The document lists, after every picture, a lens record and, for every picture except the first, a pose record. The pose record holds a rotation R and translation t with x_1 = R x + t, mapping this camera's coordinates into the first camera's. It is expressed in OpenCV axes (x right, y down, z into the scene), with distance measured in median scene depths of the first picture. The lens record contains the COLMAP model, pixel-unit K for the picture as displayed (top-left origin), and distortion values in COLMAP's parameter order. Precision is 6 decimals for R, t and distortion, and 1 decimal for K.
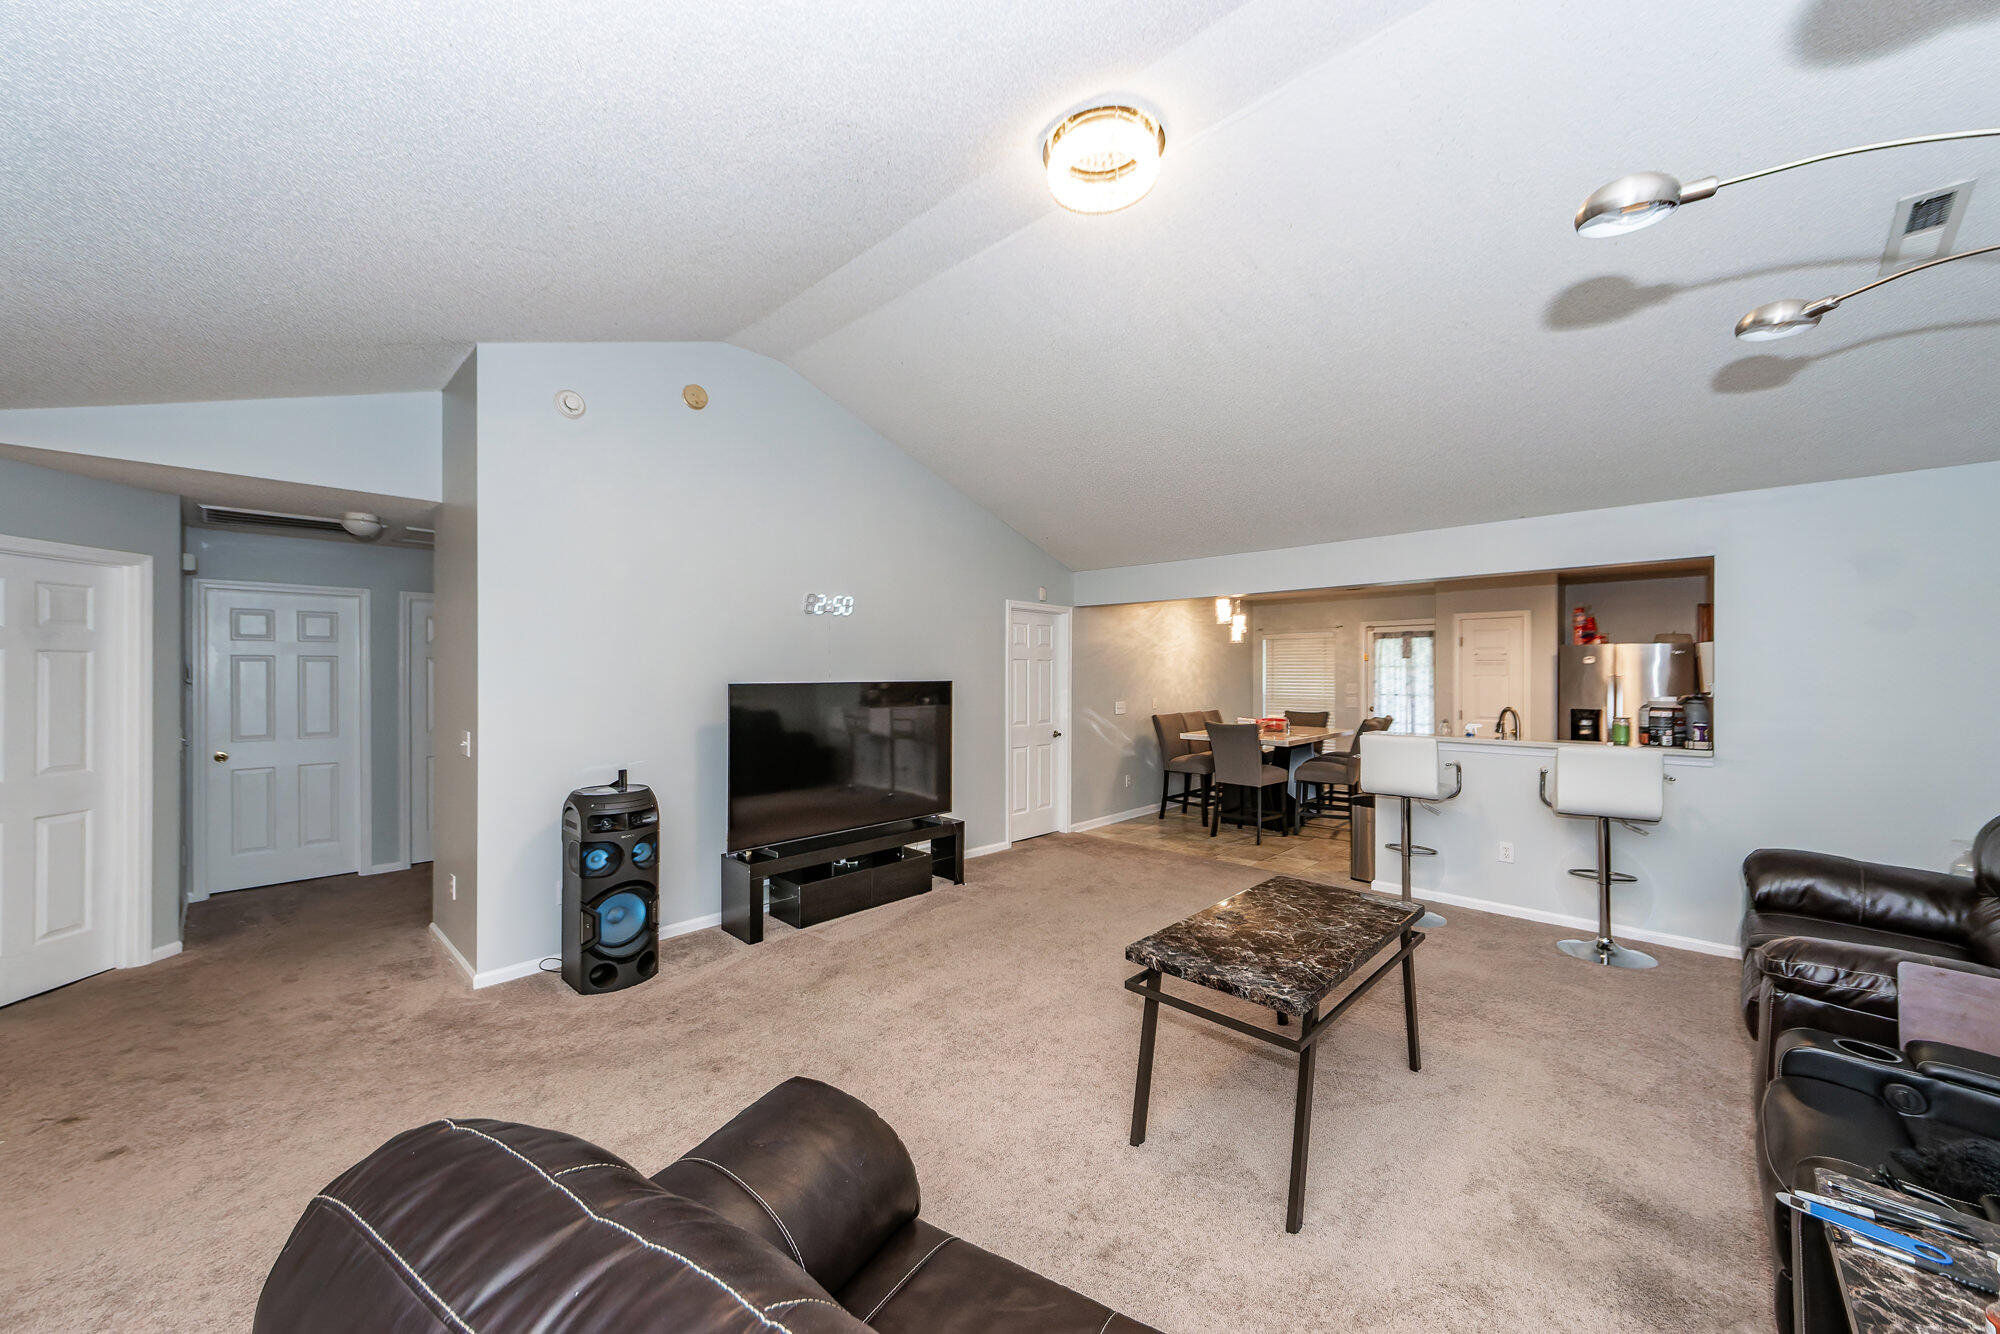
lens RADIAL K [[743.7, 0, 1000.0], [0, 743.7, 667.0], [0, 0, 1]] dist [0.031264, -0.000045]
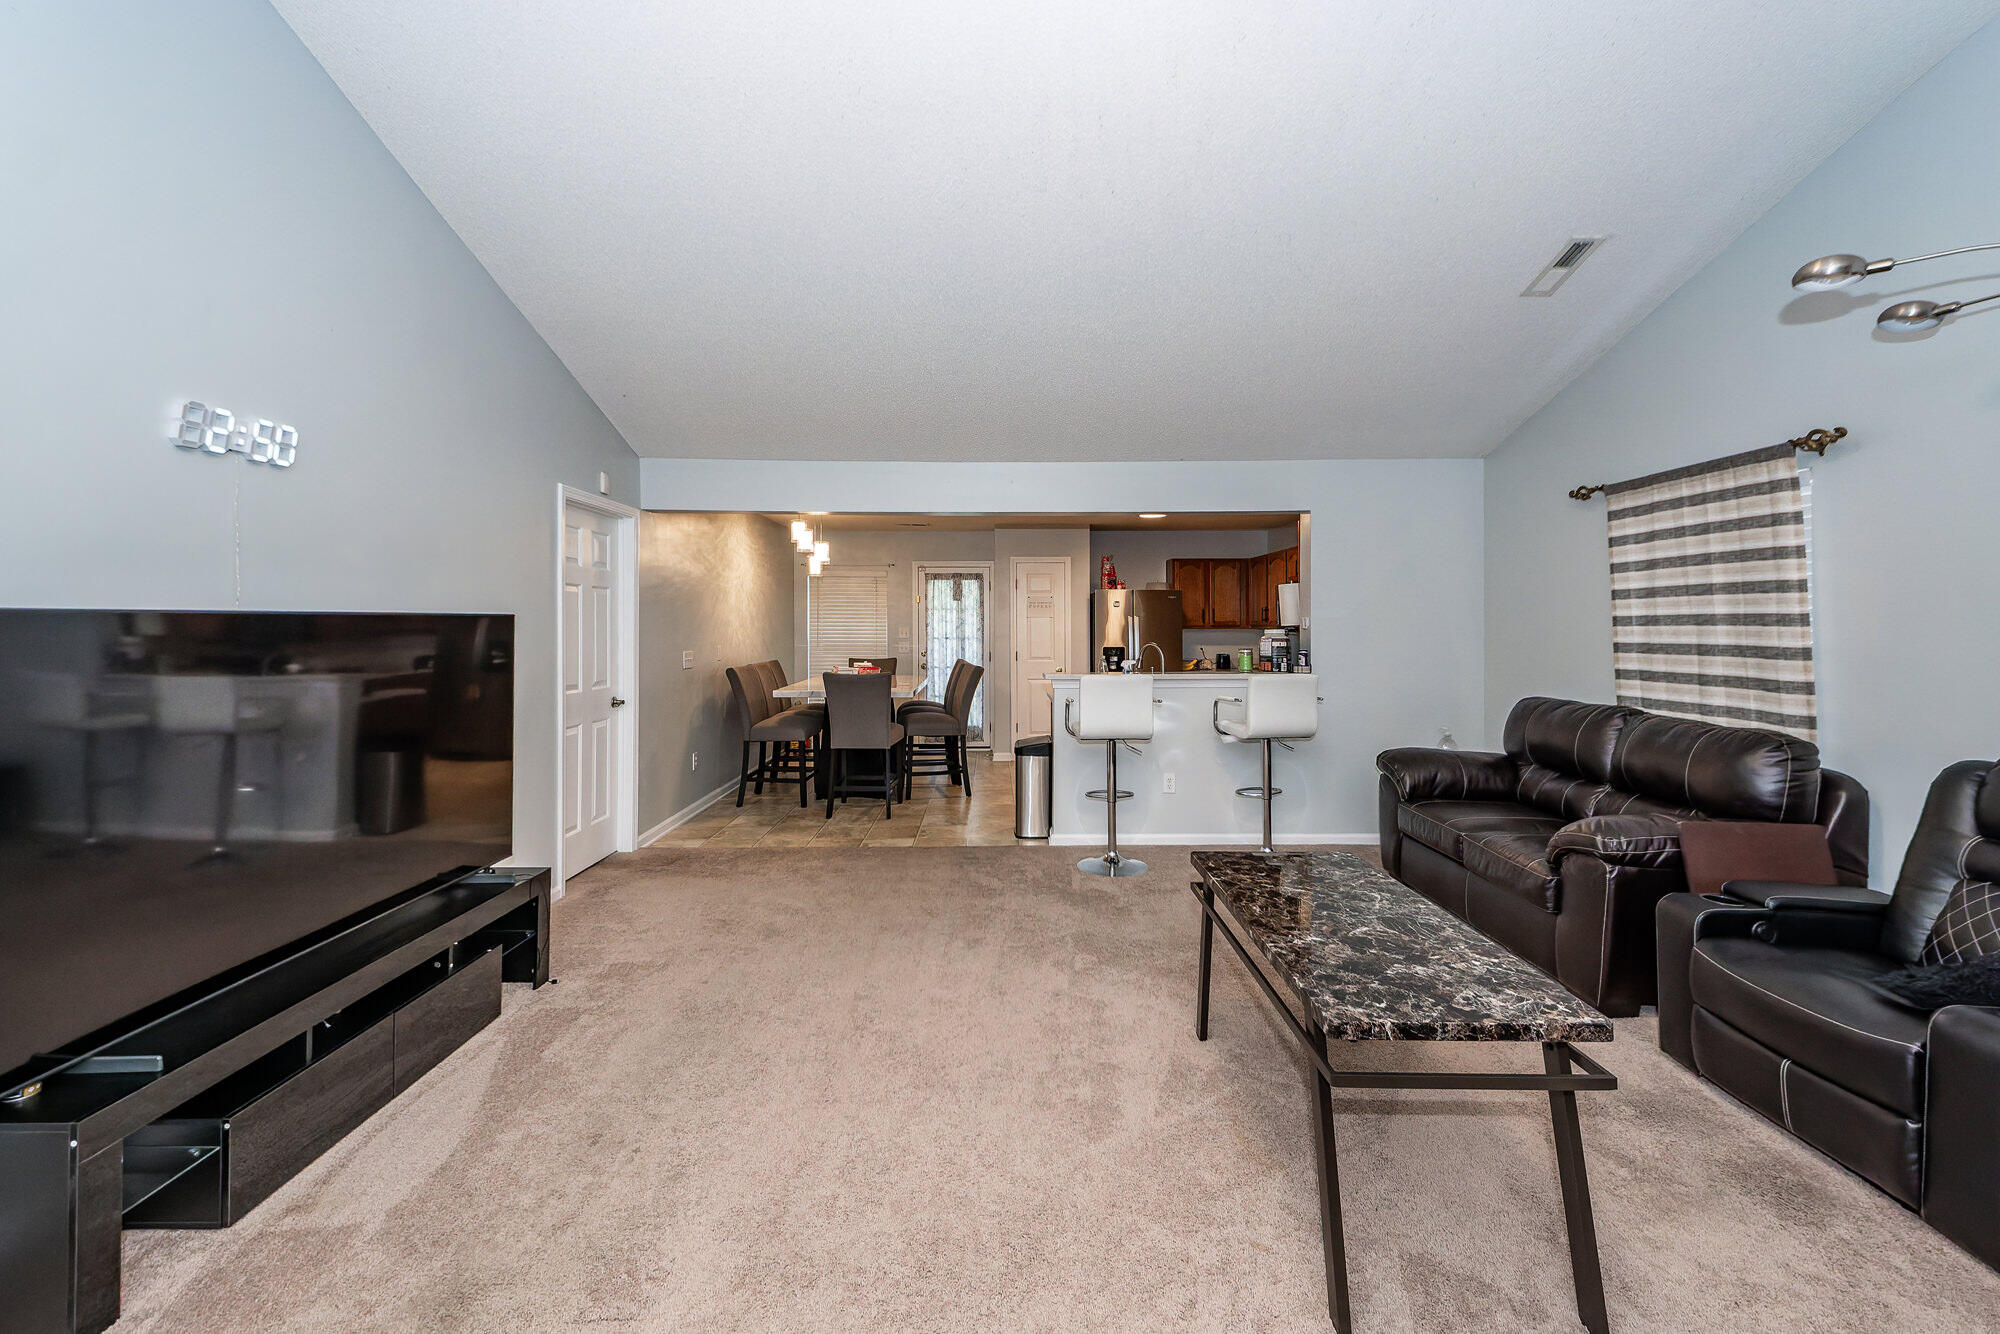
lens RADIAL K [[806.3, 0, 998.7], [0, 806.3, 607.0], [0, 0, 1]] dist [0.028675, -0.009705]
pose [[0.714151, 0.015597, 0.699818, -0.239610], [-0.005076, 0.999841, -0.017104, 0.022506], [-0.699974, 0.008663, 0.714116, 0.335598]]
